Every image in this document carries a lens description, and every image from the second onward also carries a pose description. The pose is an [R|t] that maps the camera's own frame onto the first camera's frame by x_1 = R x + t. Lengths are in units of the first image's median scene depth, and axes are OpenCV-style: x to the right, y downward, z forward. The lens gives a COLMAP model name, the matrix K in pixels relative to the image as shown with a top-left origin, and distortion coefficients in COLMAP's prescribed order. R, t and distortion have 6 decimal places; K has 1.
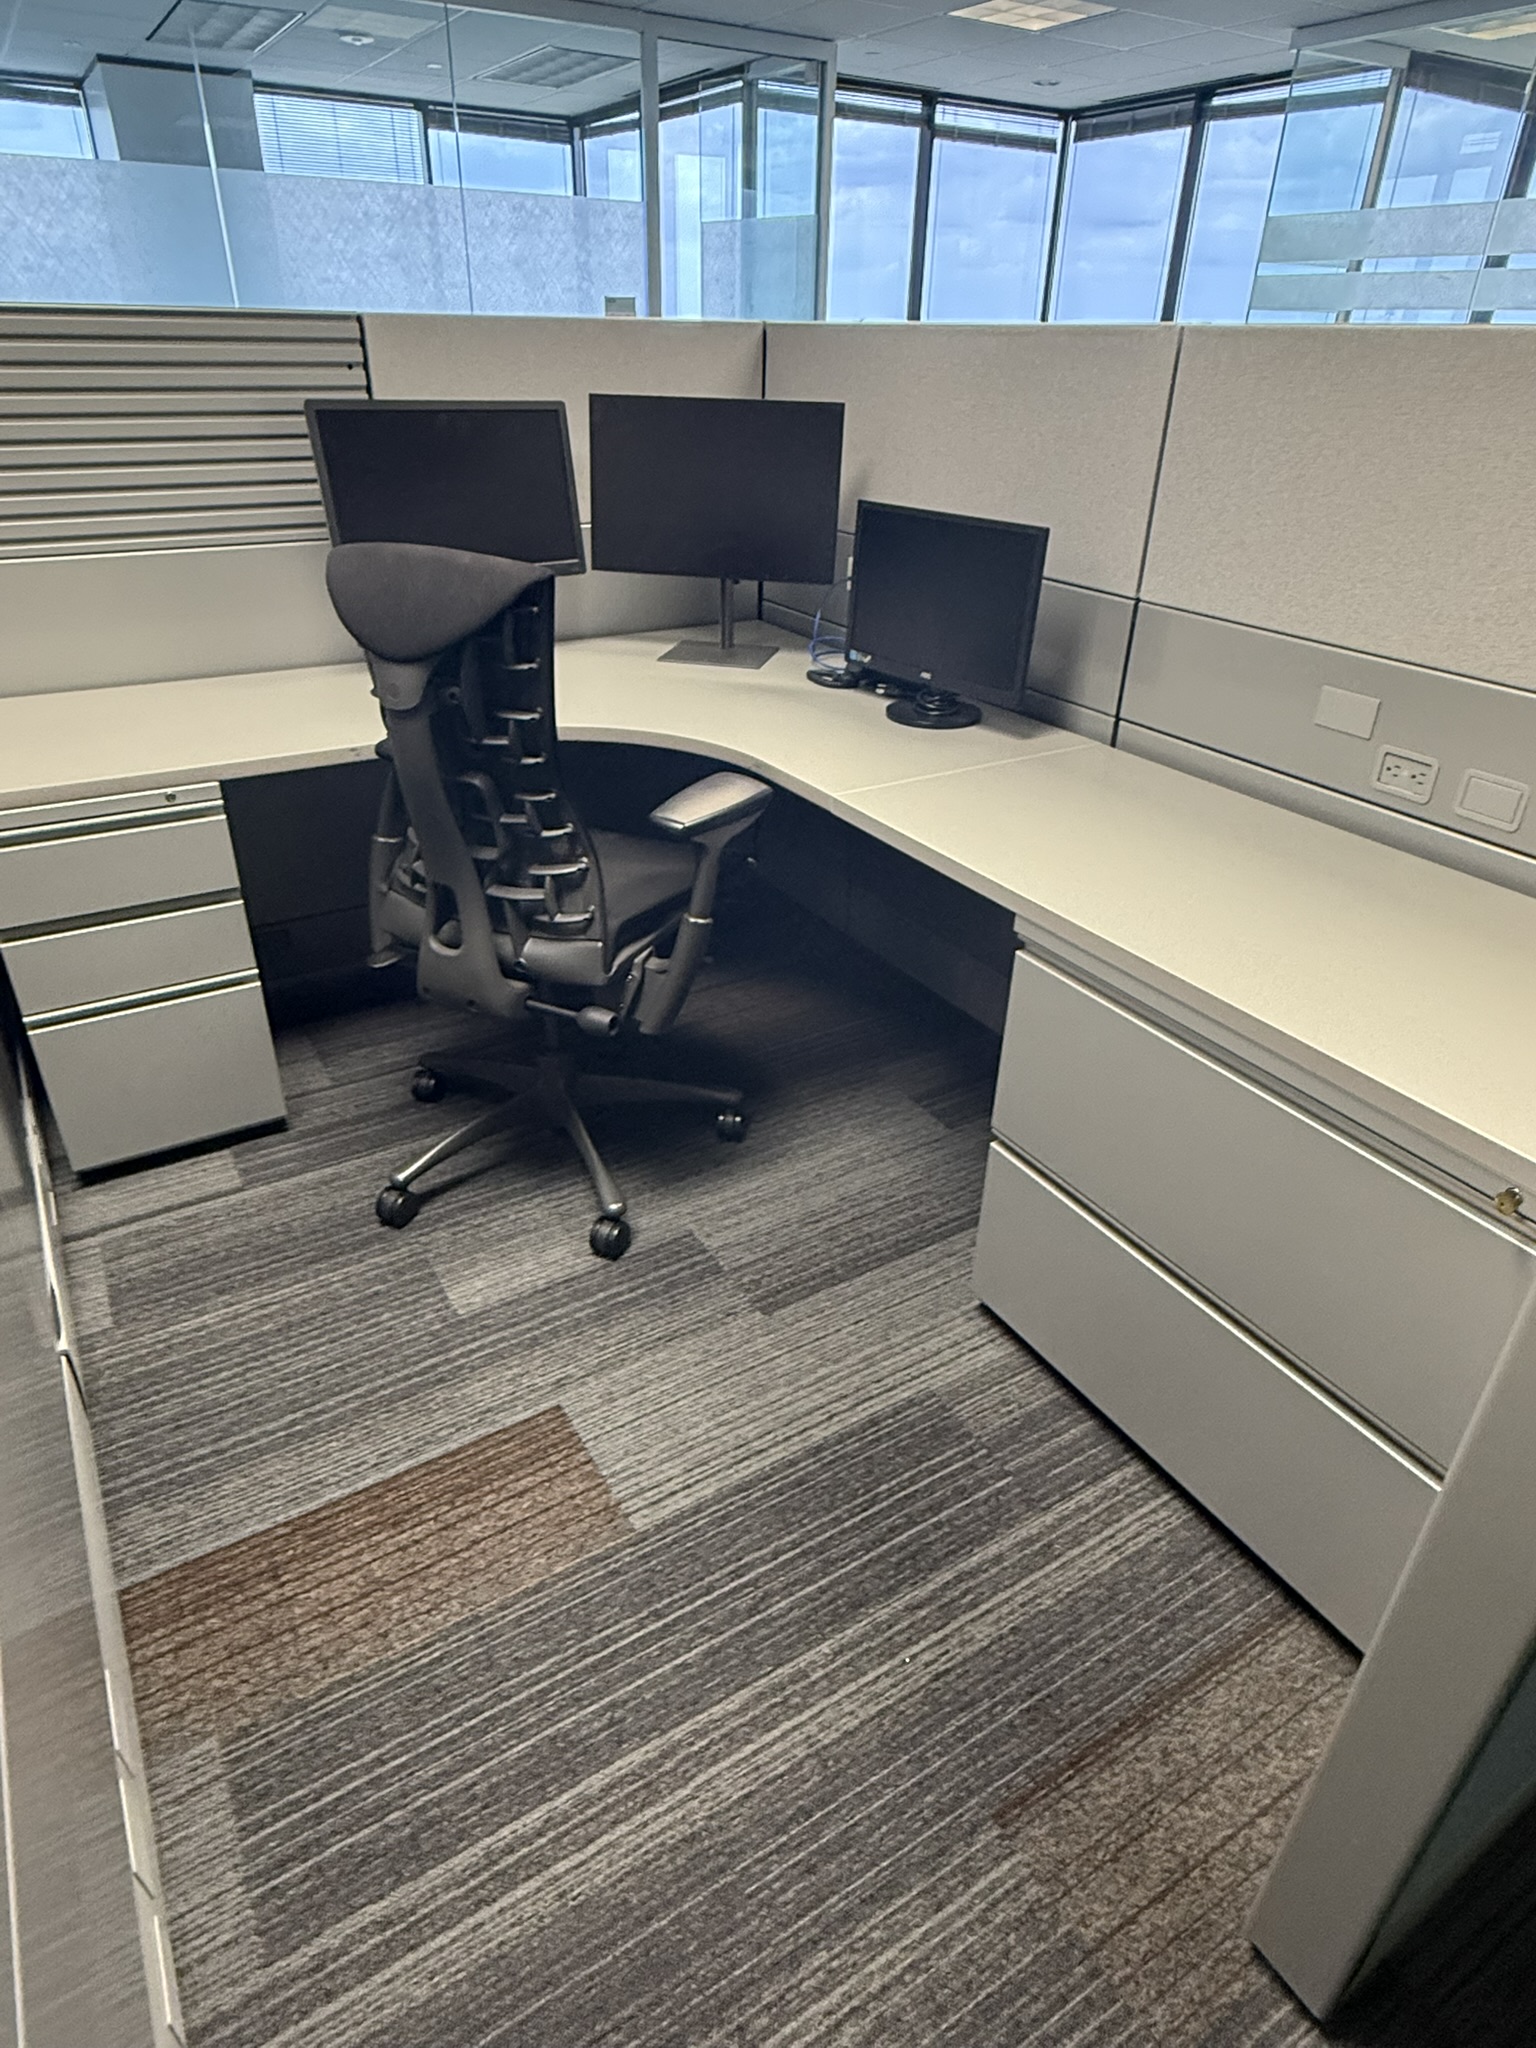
lens RADIAL K [[1193.0, 0, 764.9], [0, 1193.0, 1018.3], [0, 0, 1]] dist [-0.001541, 0.001023]
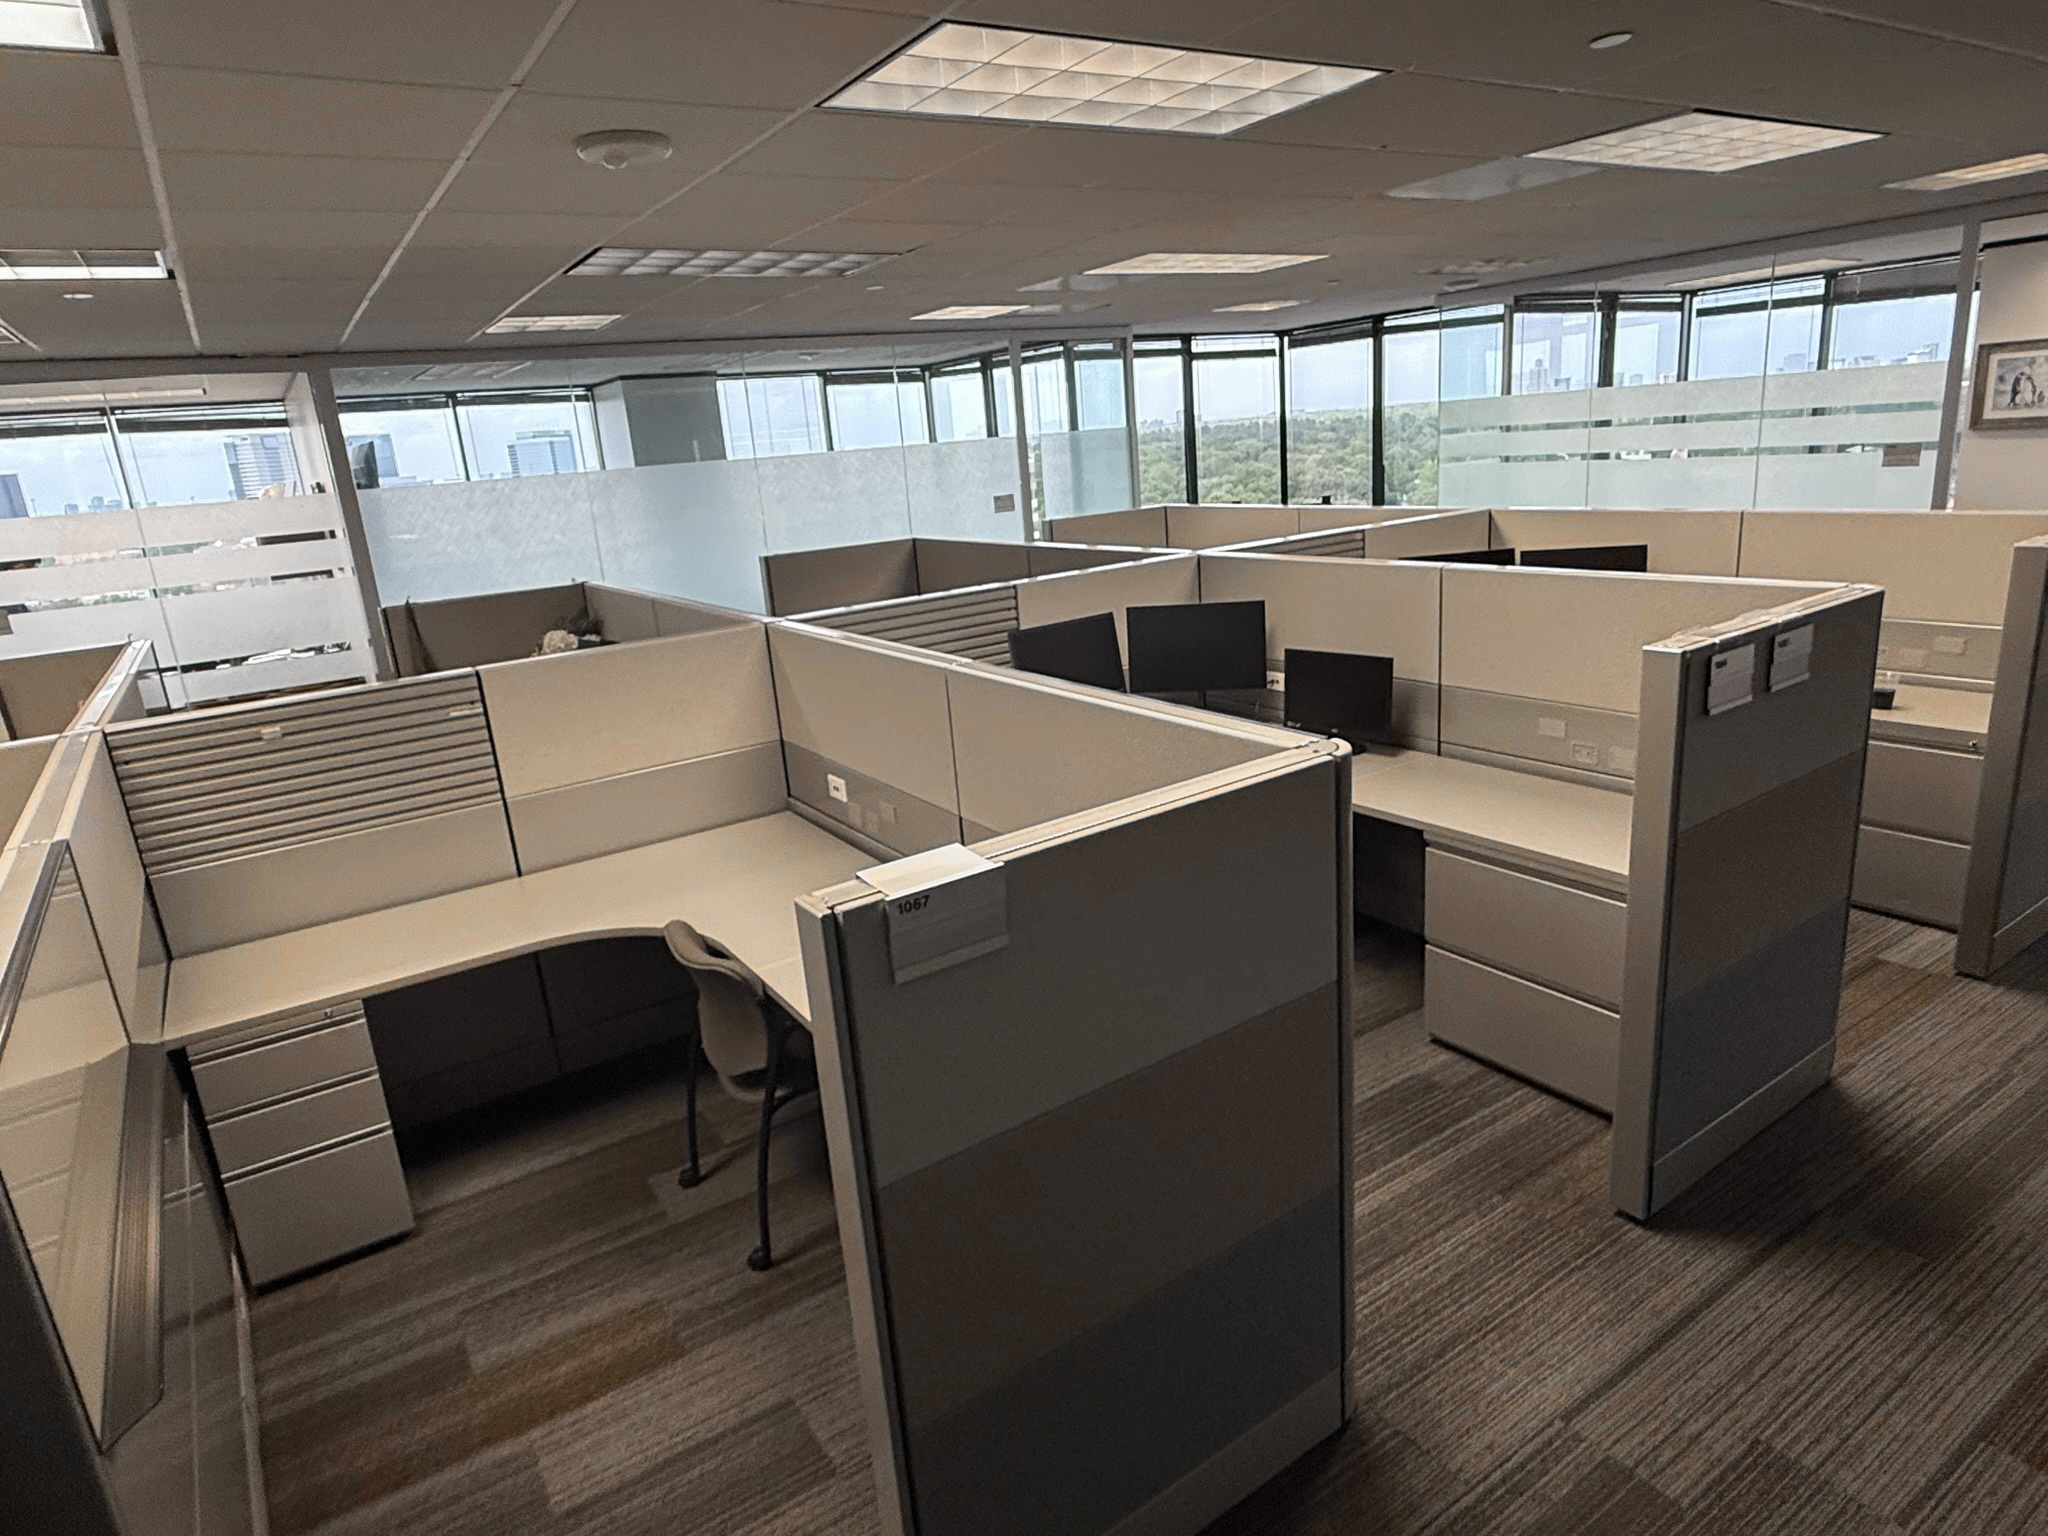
lens RADIAL K [[1193.0, 0, 1026.9], [0, 1193.0, 769.2], [0, 0, 1]] dist [-0.001541, 0.001023]
pose [[0.994480, -0.104748, 0.006183, -0.392423], [0.103032, 0.963629, -0.246585, 0.204072], [0.019871, 0.245861, 0.969101, -0.895992]]
